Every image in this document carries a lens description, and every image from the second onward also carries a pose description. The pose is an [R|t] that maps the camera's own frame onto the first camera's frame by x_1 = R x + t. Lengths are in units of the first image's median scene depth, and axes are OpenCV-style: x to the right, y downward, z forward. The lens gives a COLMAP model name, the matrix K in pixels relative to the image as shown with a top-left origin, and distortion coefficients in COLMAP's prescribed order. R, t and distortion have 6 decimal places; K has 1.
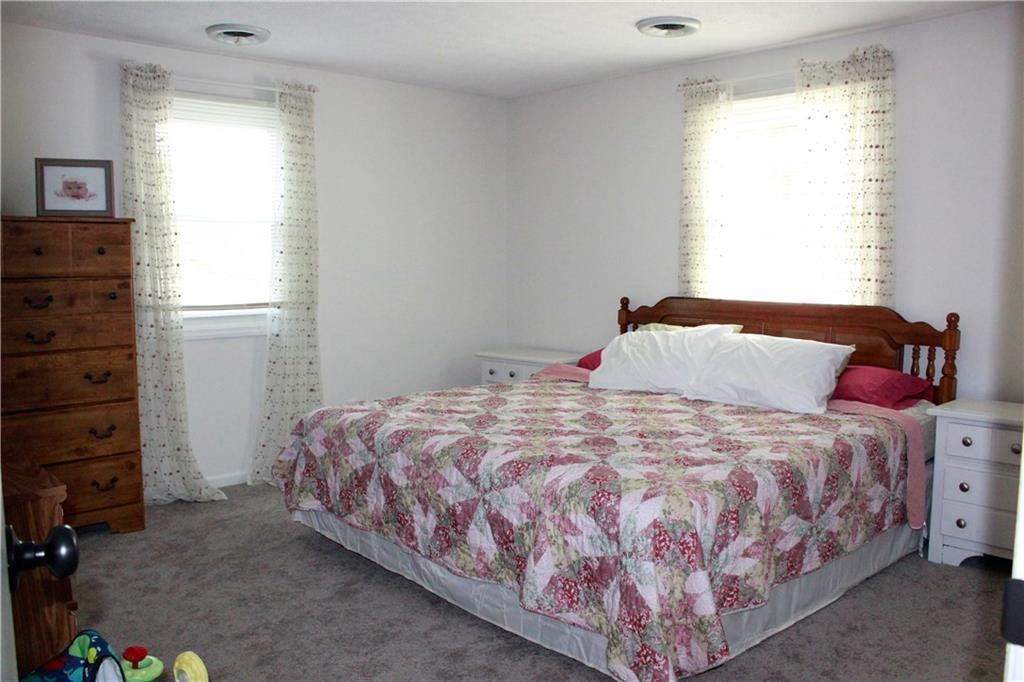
lens RADIAL K [[854.4, 0, 509.7], [0, 854.4, 355.0], [0, 0, 1]] dist [-0.164540, 0.148054]
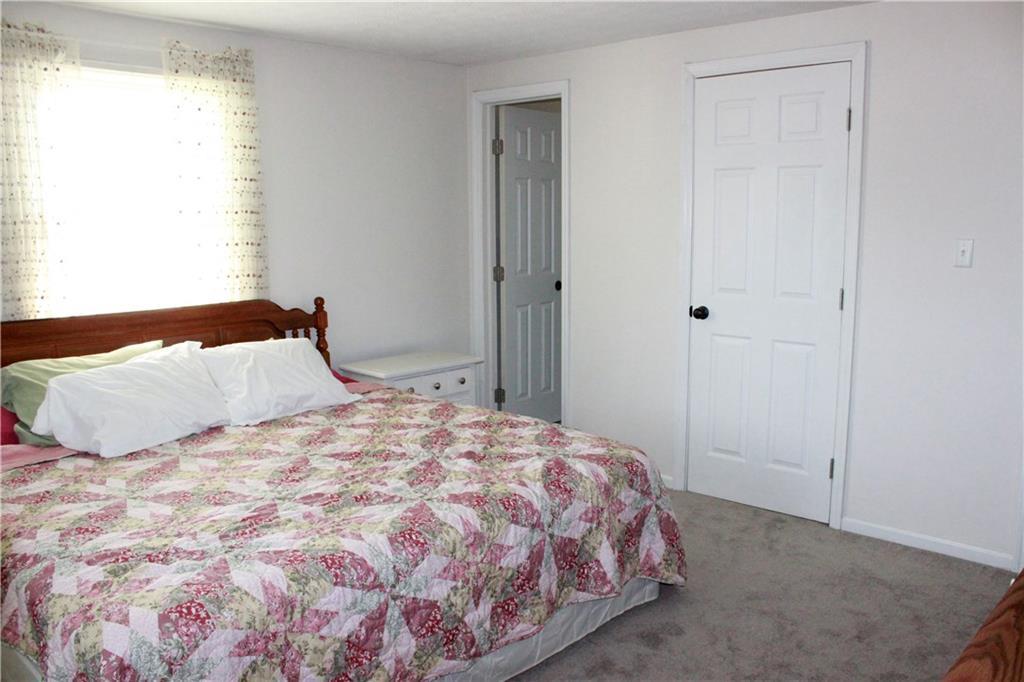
lens RADIAL K [[854.4, 0, 509.7], [0, 854.4, 355.0], [0, 0, 1]] dist [-0.164540, 0.148054]
pose [[-0.075898, -0.158137, 0.984496, -0.652864], [0.117262, 0.979077, 0.166307, -0.131922], [-0.990197, 0.128066, -0.055767, 0.763805]]
